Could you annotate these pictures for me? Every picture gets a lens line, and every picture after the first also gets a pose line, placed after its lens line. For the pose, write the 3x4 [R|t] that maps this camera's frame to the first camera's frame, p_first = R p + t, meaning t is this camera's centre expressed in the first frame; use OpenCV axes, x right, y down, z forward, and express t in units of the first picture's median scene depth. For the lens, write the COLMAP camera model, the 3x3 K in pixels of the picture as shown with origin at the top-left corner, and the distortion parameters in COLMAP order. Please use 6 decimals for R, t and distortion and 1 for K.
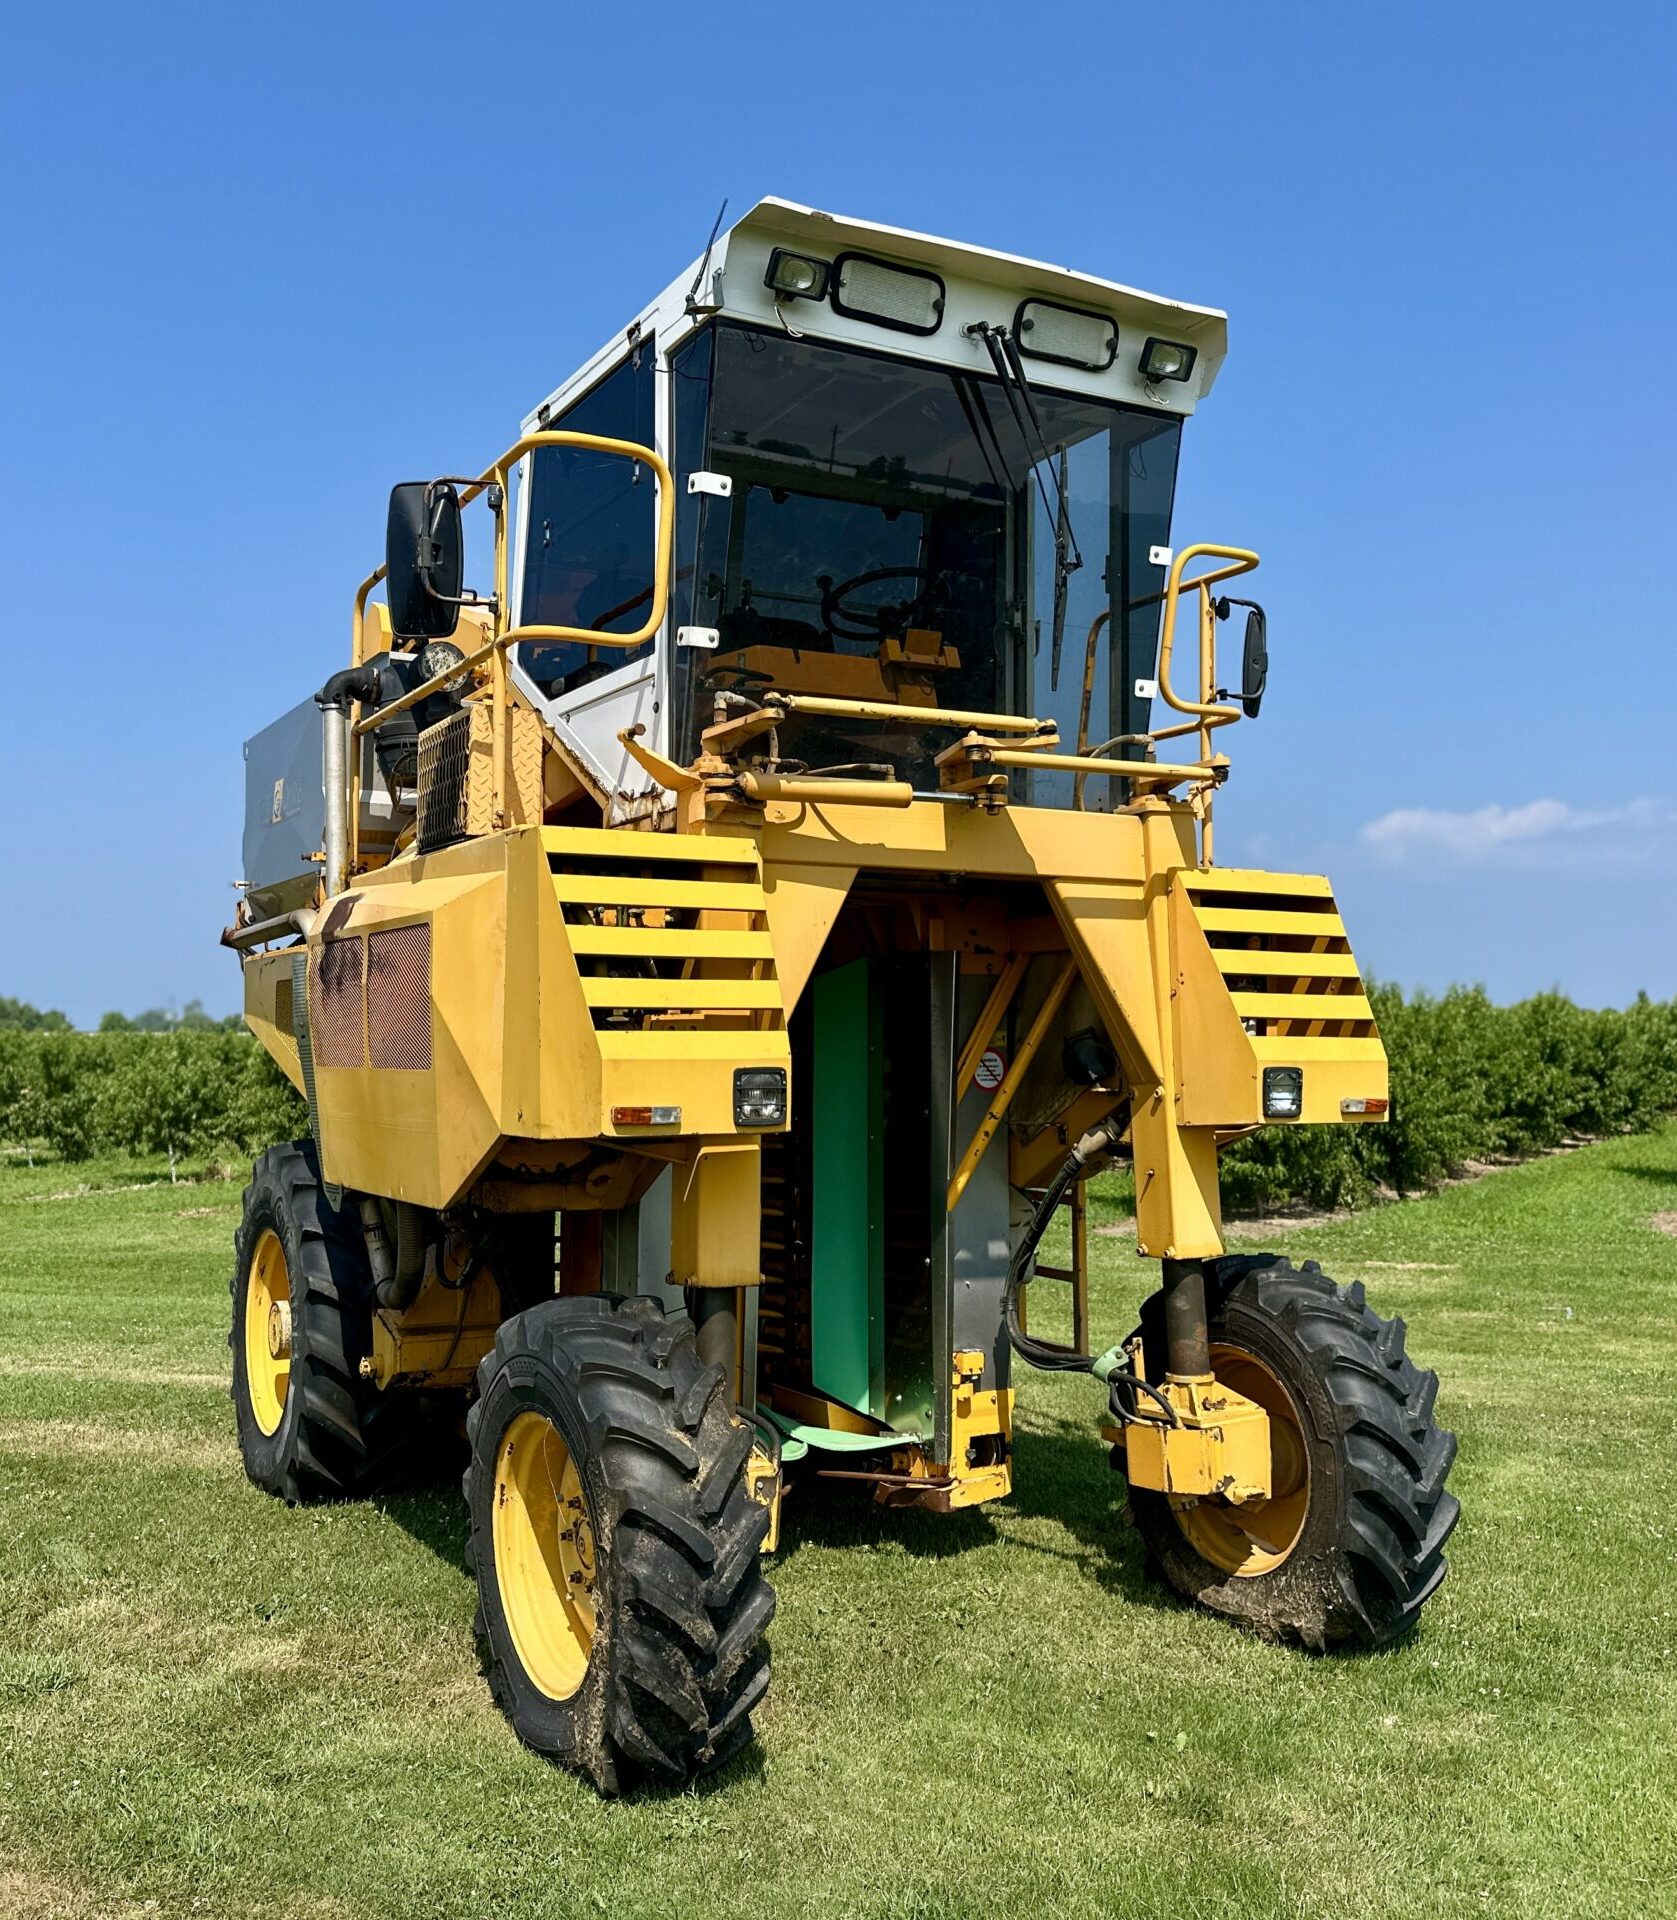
lens RADIAL K [[1826.2, 0, 836.5], [0, 1826.2, 1007.2], [0, 0, 1]] dist [0.118005, -0.007919]
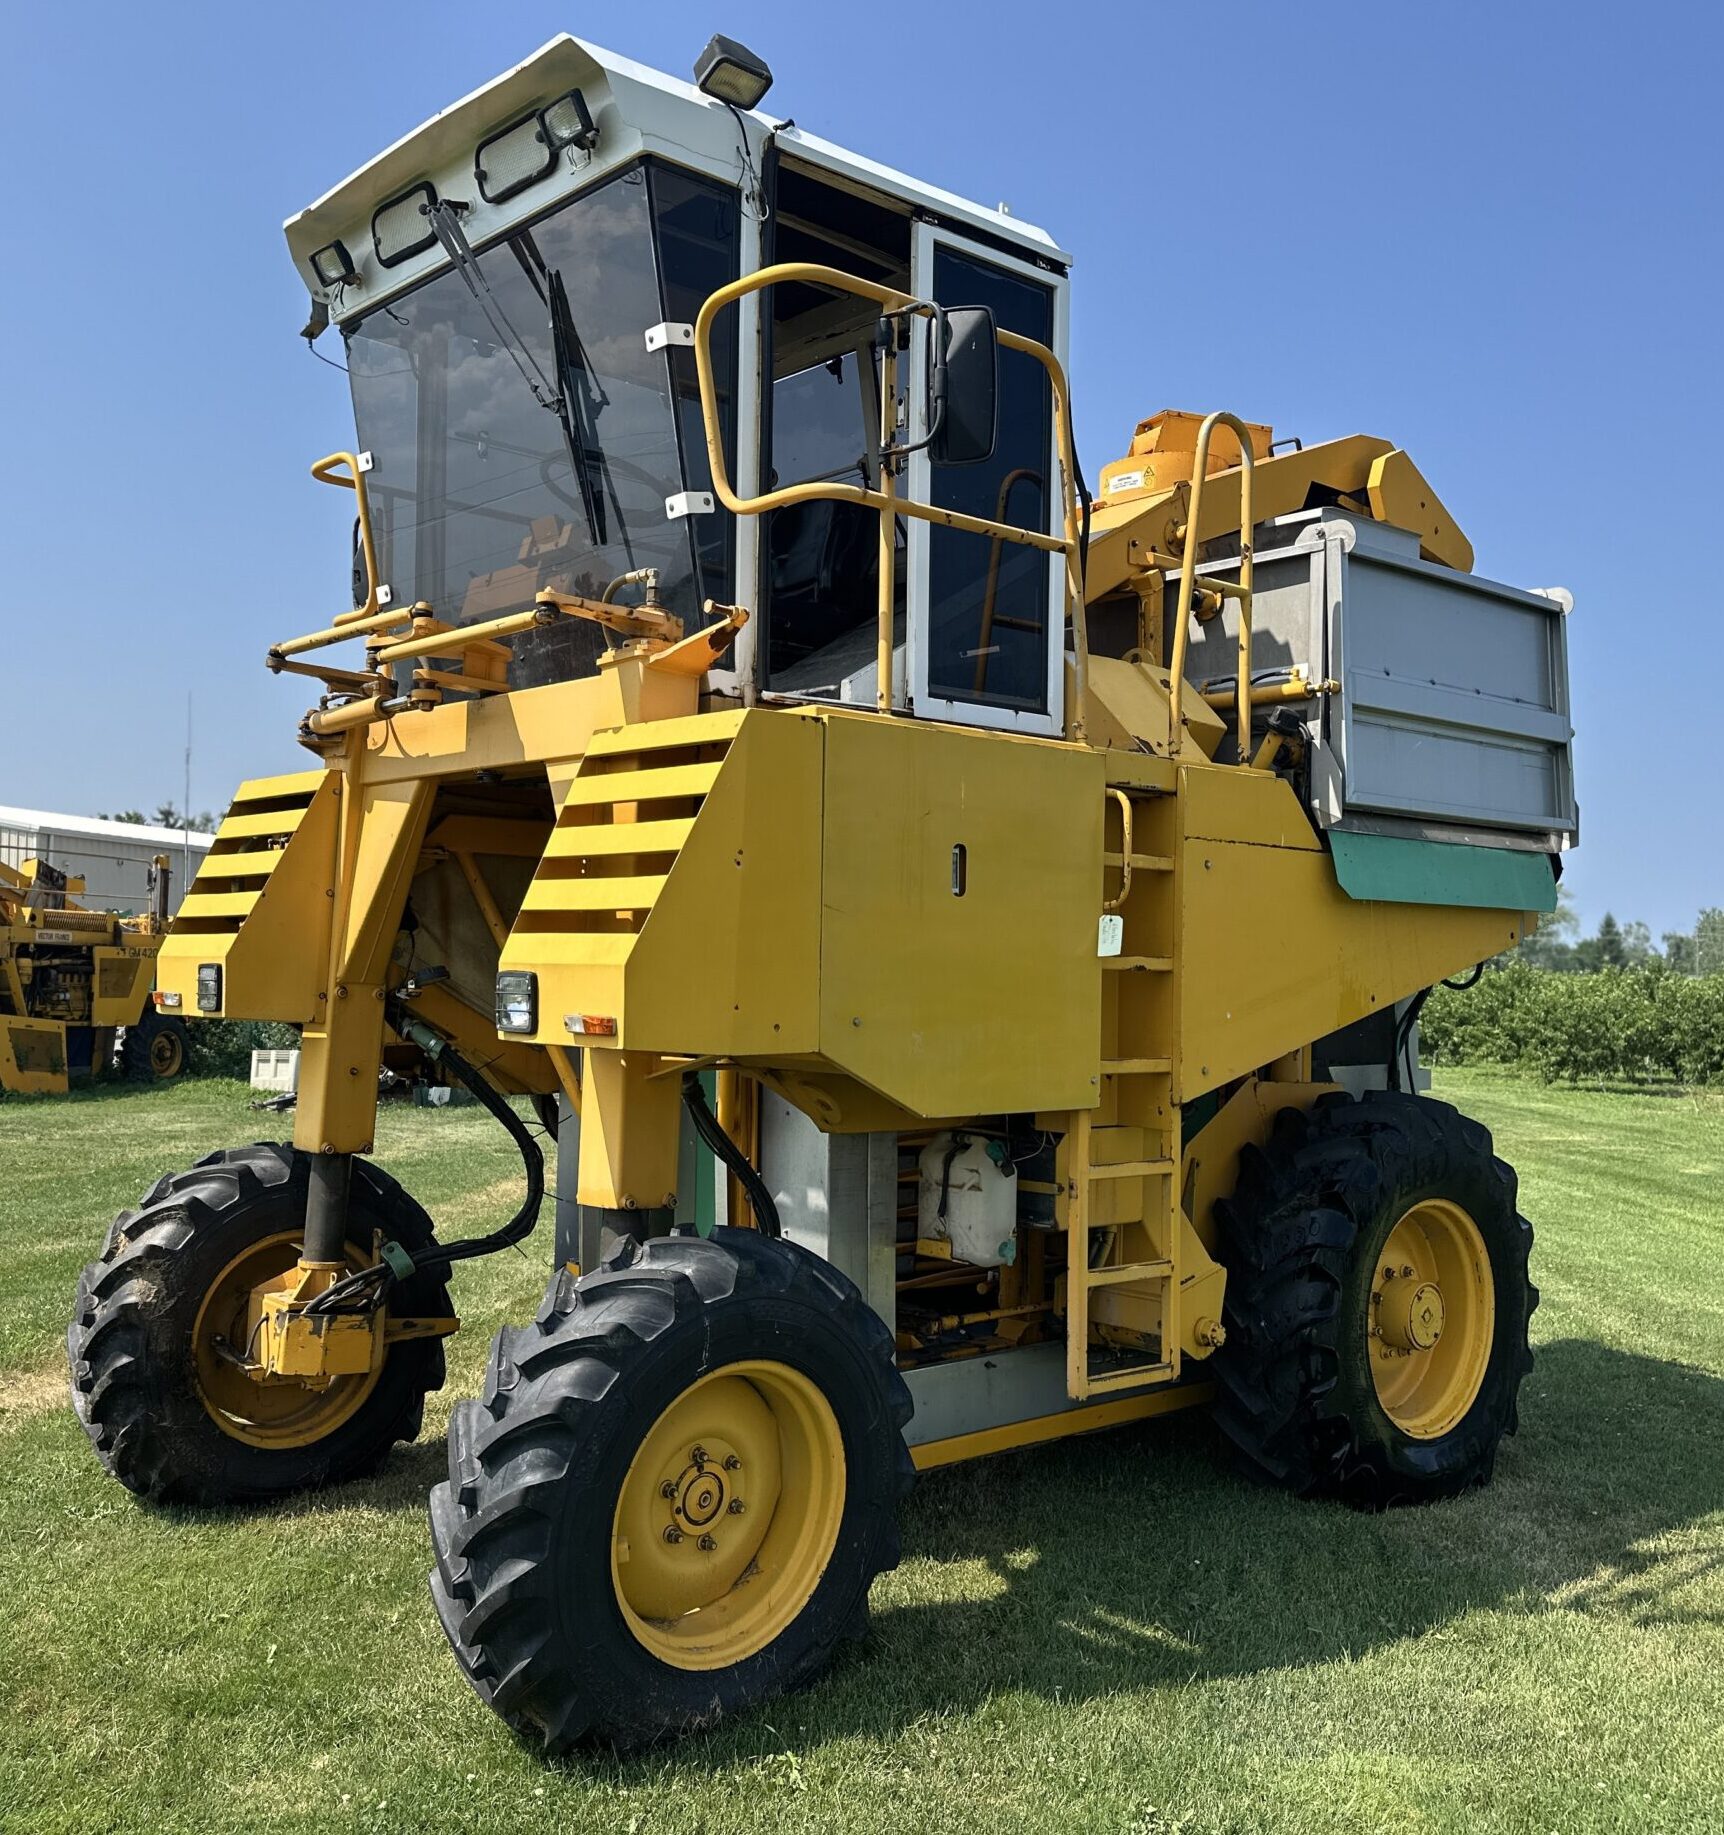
lens RADIAL K [[1777.2, 0, 795.2], [0, 1777.2, 976.0], [0, 0, 1]] dist [0.178596, -0.318365]
pose [[0.204689, 0.005166, -0.978813, 1.066901], [0.002632, 0.999980, 0.005828, 0.031578], [0.978824, -0.003769, 0.204671, 0.997318]]
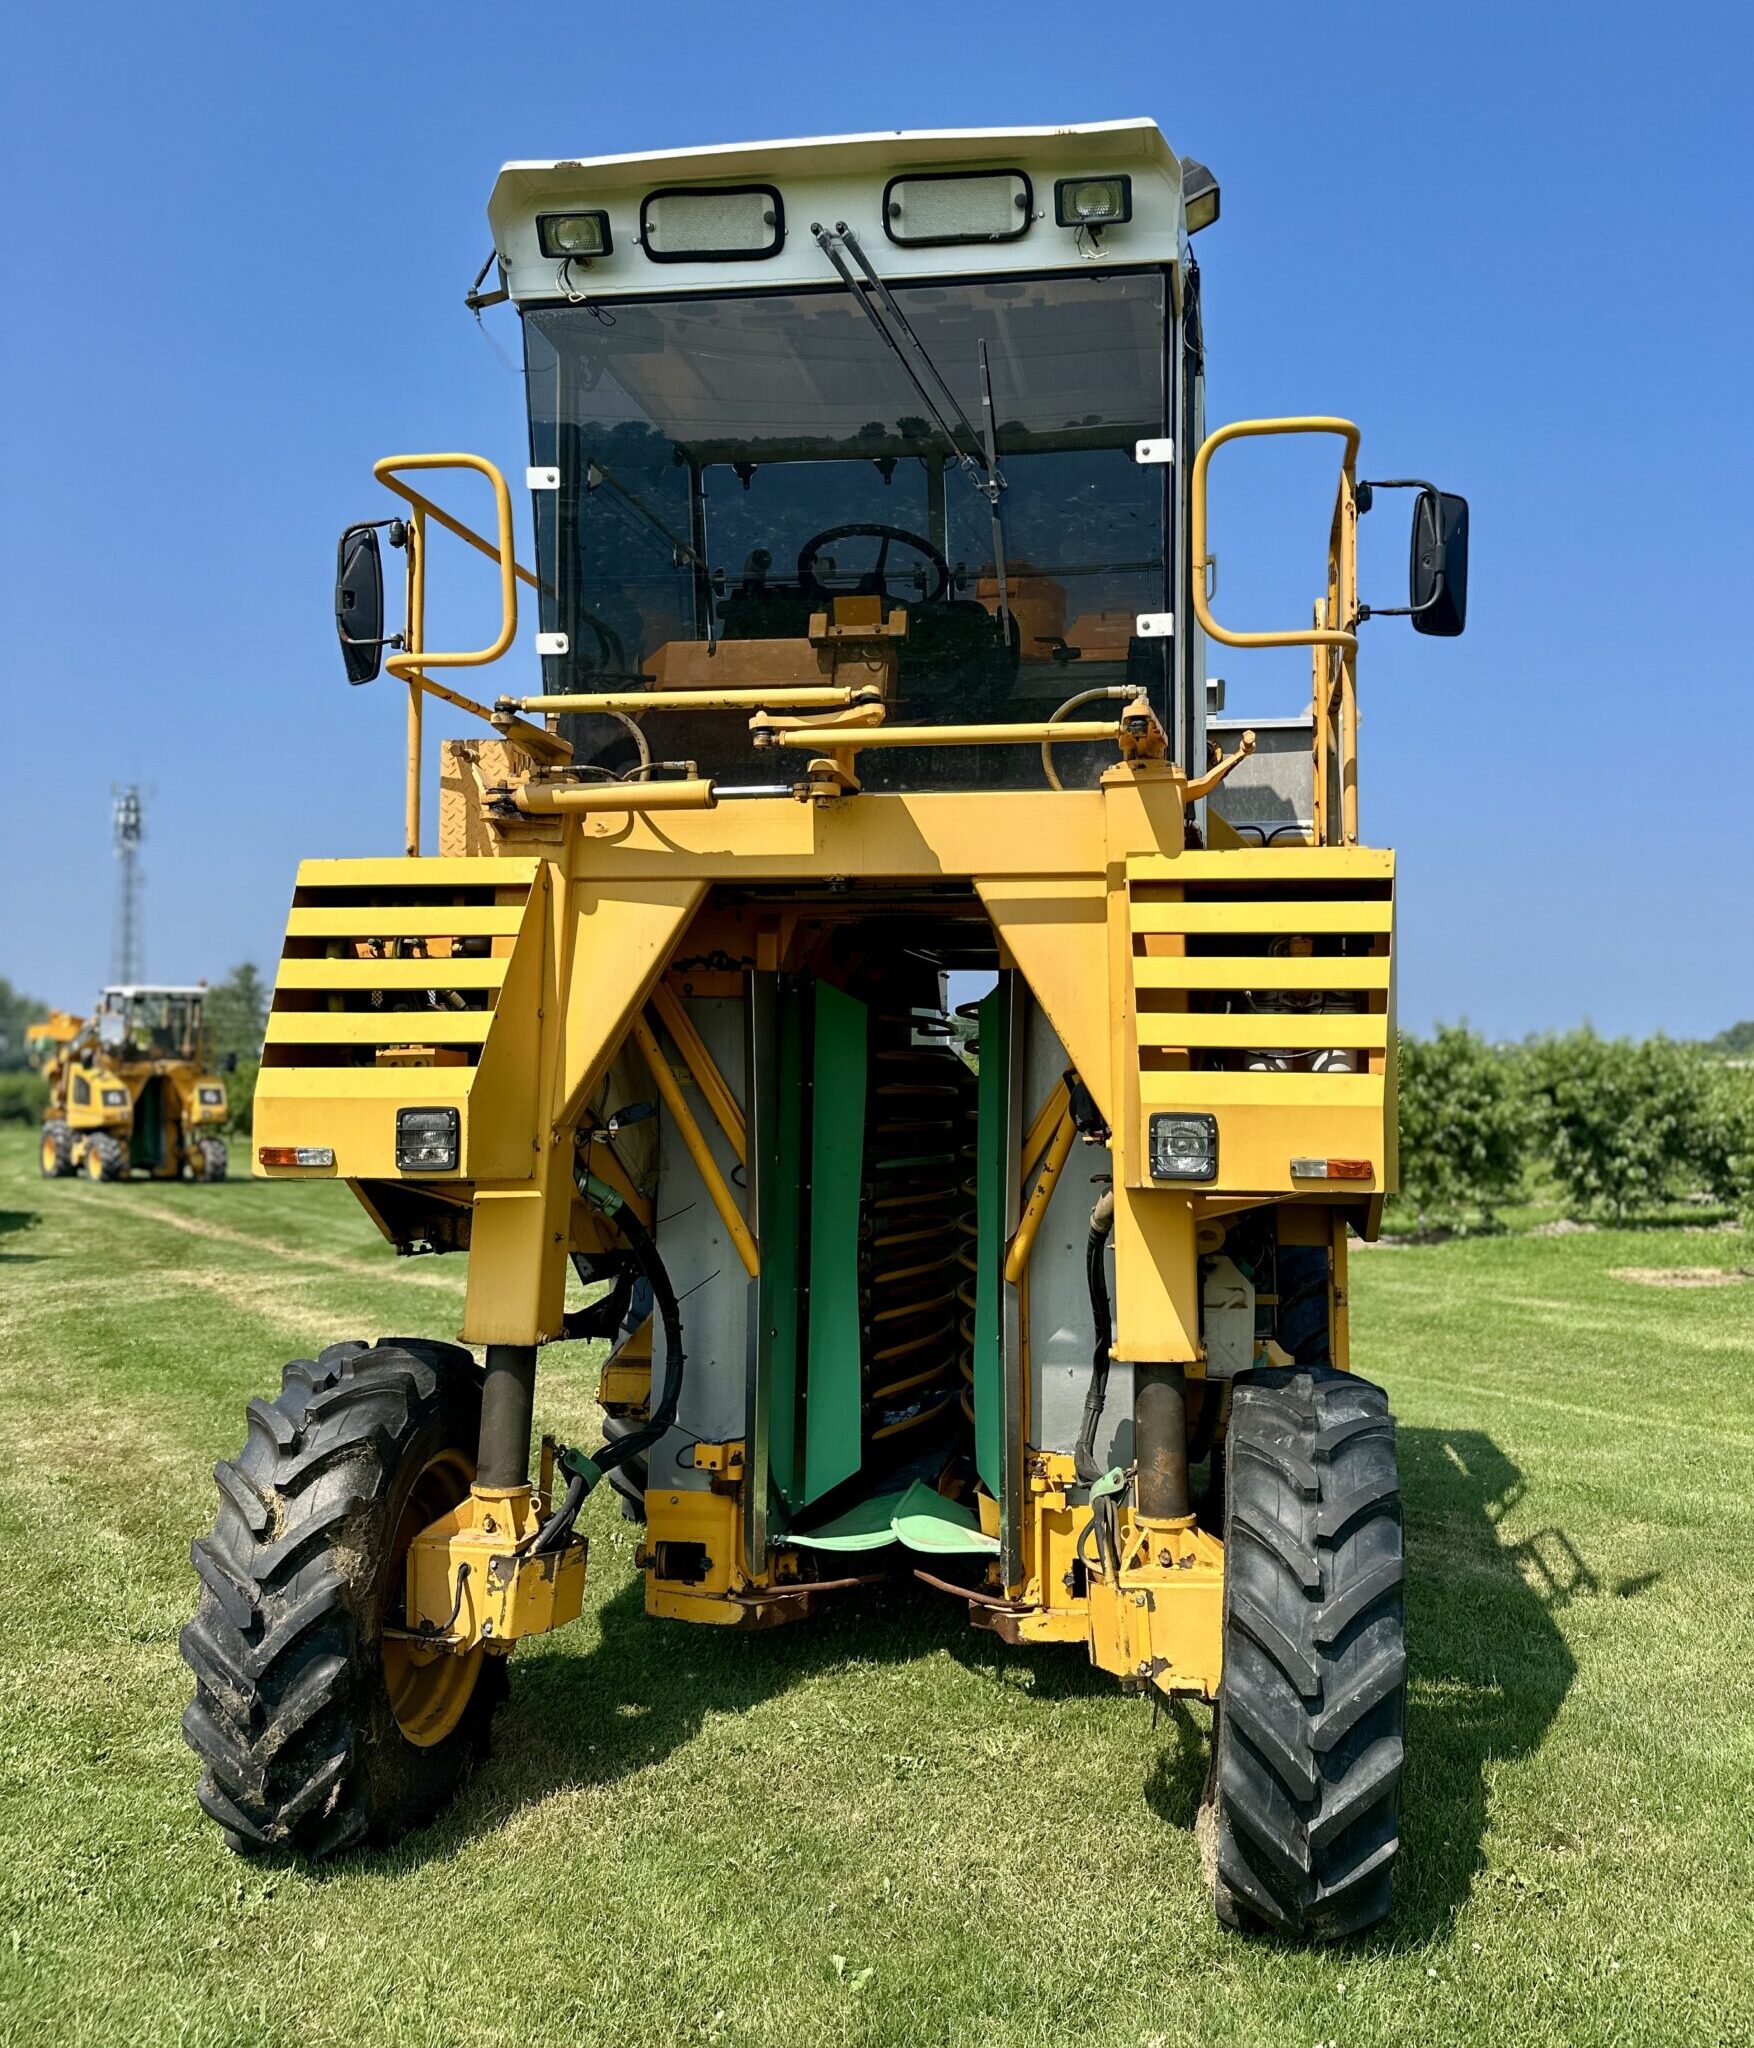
lens RADIAL K [[1825.8, 0, 877.0], [0, 1825.8, 1024.0], [0, 0, 1]] dist [0.087970, -0.005151]
pose [[0.799893, -0.014430, -0.599969, 0.603731], [0.010128, 0.999893, -0.010546, 0.002872], [0.600057, 0.002360, 0.799954, 0.346425]]
